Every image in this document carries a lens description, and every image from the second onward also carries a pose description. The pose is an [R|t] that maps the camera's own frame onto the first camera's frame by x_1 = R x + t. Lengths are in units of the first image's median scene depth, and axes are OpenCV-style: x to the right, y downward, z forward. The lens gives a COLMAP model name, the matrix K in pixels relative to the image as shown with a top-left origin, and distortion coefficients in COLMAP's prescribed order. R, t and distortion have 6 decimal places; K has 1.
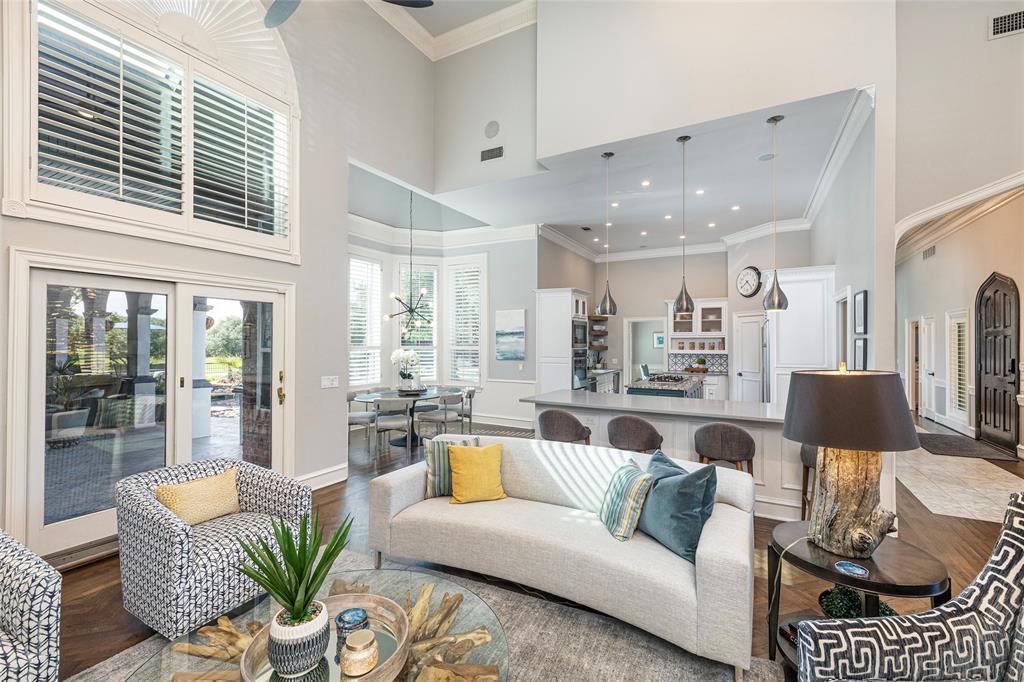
lens RADIAL K [[436.9, 0, 505.8], [0, 436.9, 344.8], [0, 0, 1]] dist [0.009089, 0.000329]
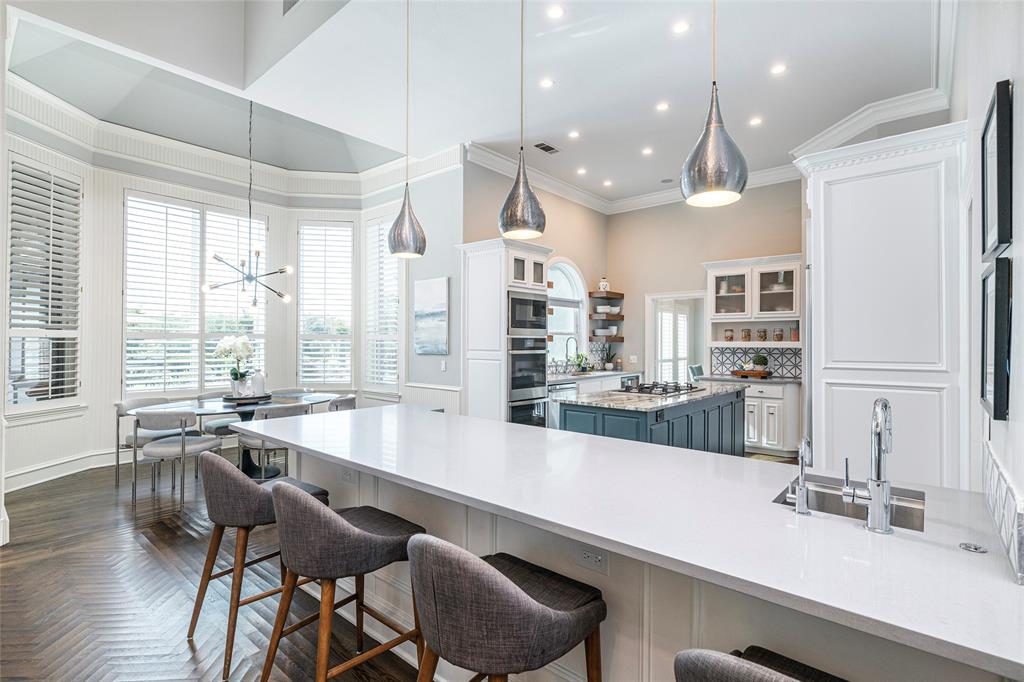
lens RADIAL K [[491.0, 0, 510.3], [0, 491.0, 341.0], [0, 0, 1]] dist [0.004353, -0.000172]
pose [[0.980608, 0.000729, -0.195980, 0.272842], [-0.001864, 0.999983, -0.005605, 0.017753], [0.195973, 0.005862, 0.980592, 0.296401]]
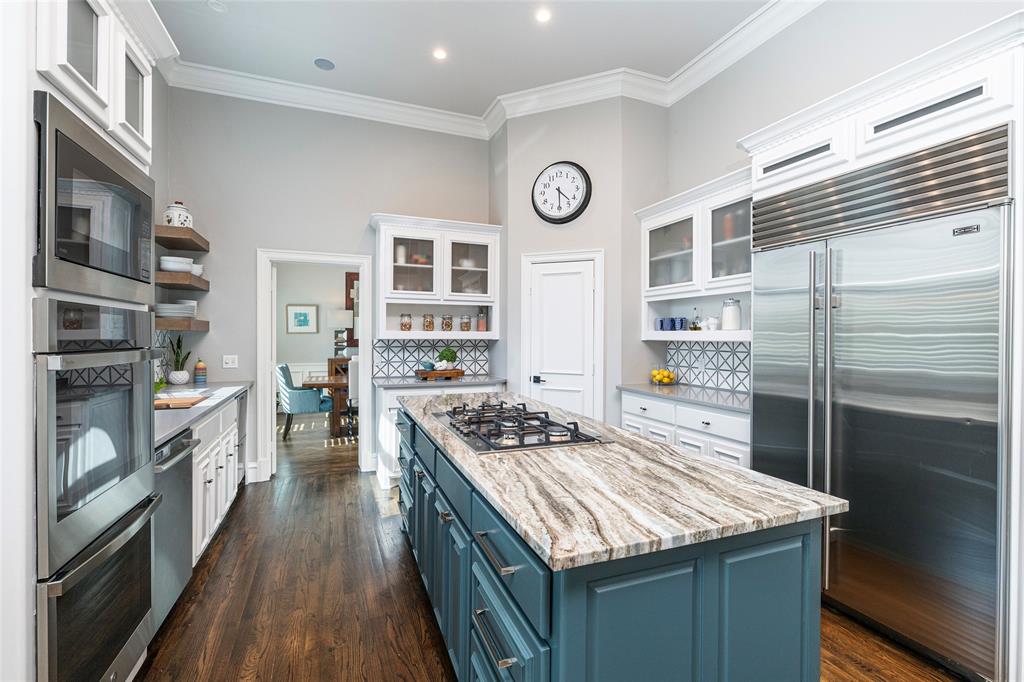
lens RADIAL K [[452.9, 0, 510.8], [0, 452.9, 337.8], [0, 0, 1]] dist [-0.009486, 0.002009]
pose [[0.622593, -0.000174, 0.782546, 0.123519], [-0.002812, 0.999993, 0.002460, 0.020118], [-0.782541, -0.003732, 0.622588, 0.736899]]
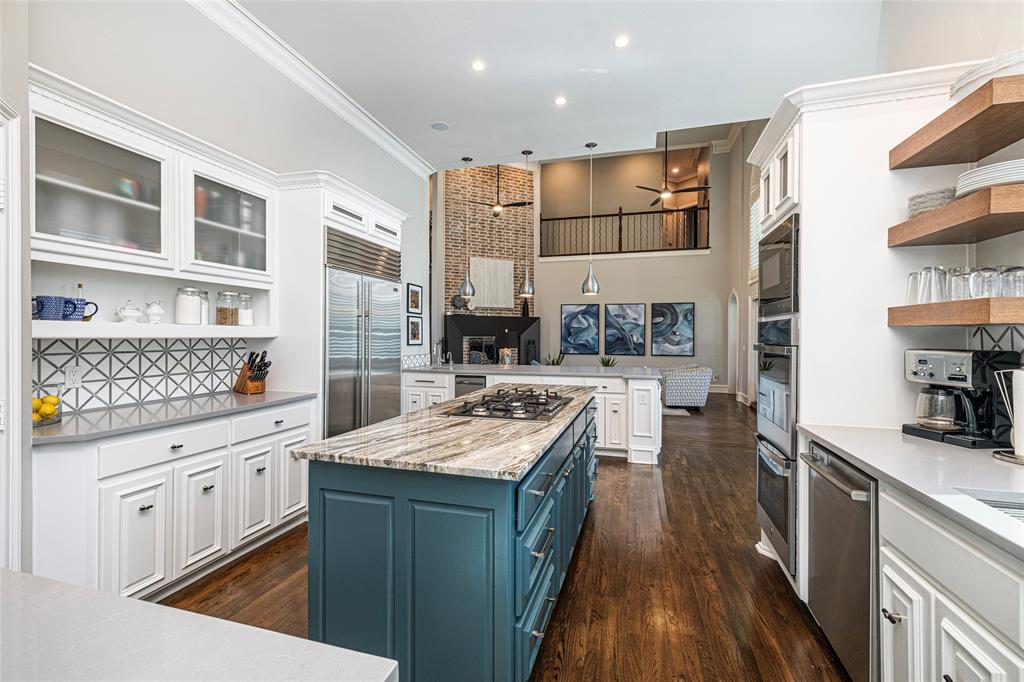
lens RADIAL K [[436.9, 0, 513.6], [0, 436.9, 334.2], [0, 0, 1]] dist [0.009089, 0.000329]
pose [[-0.971211, -0.003976, -0.238189, 0.410002], [-0.004333, 0.999990, 0.000976, 0.019629], [0.238183, 0.001980, -0.971218, 1.218827]]
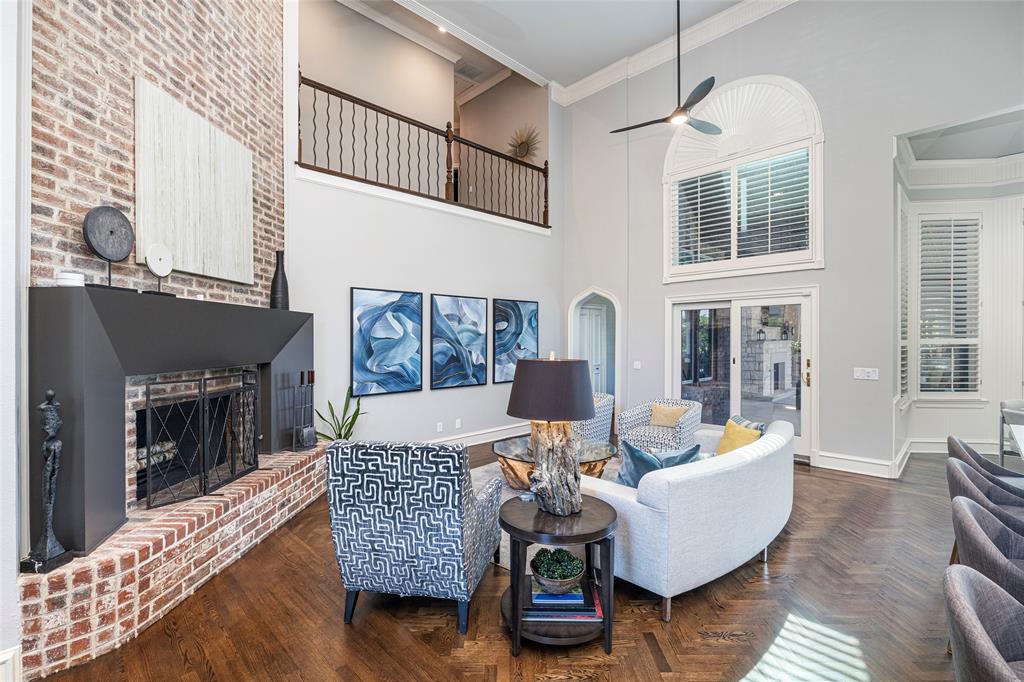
lens RADIAL K [[452.9, 0, 510.1], [0, 452.9, 343.7], [0, 0, 1]] dist [-0.009486, 0.002009]
pose [[-0.275673, 0.011598, -0.961182, 0.491315], [0.002752, 0.999933, 0.011276, -0.000292], [0.961248, 0.000464, -0.275686, 0.295256]]
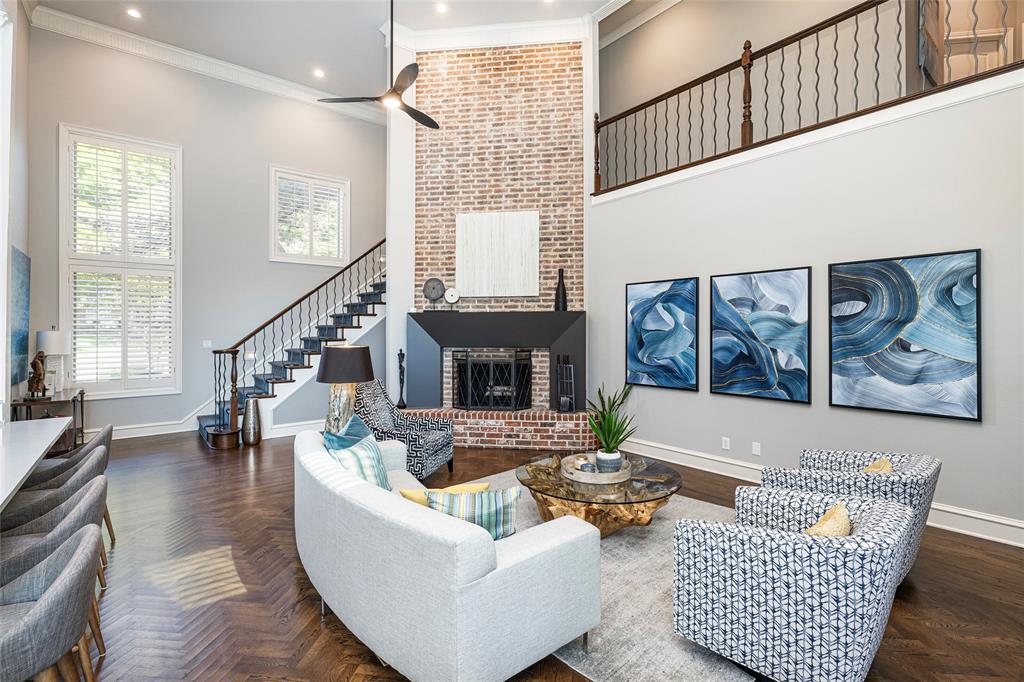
lens RADIAL K [[452.9, 0, 515.2], [0, 452.9, 330.7], [0, 0, 1]] dist [-0.009486, 0.002009]
pose [[-0.934496, 0.003547, 0.355955, -0.161067], [0.004579, 0.999987, 0.002057, -0.003099], [-0.355943, 0.003552, -0.934501, 0.629640]]
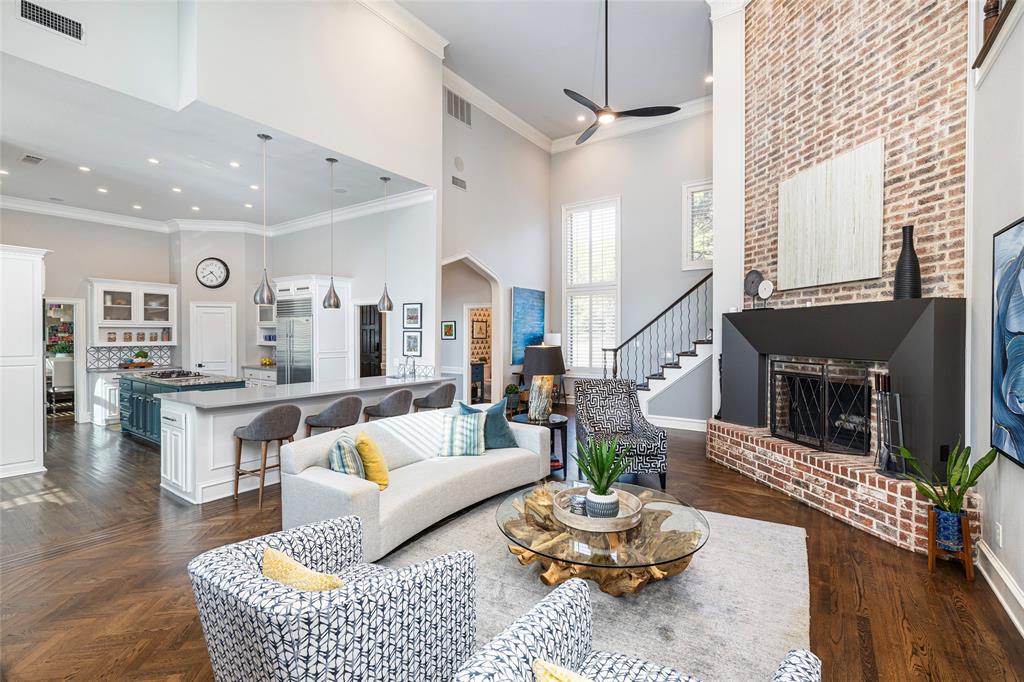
lens RADIAL K [[452.9, 0, 517.3], [0, 452.9, 340.0], [0, 0, 1]] dist [-0.009486, 0.002009]
pose [[0.077707, -0.011861, 0.996906, -0.431029], [0.001214, 0.999930, 0.011802, -0.000959], [-0.996975, 0.000293, 0.077716, 0.225074]]
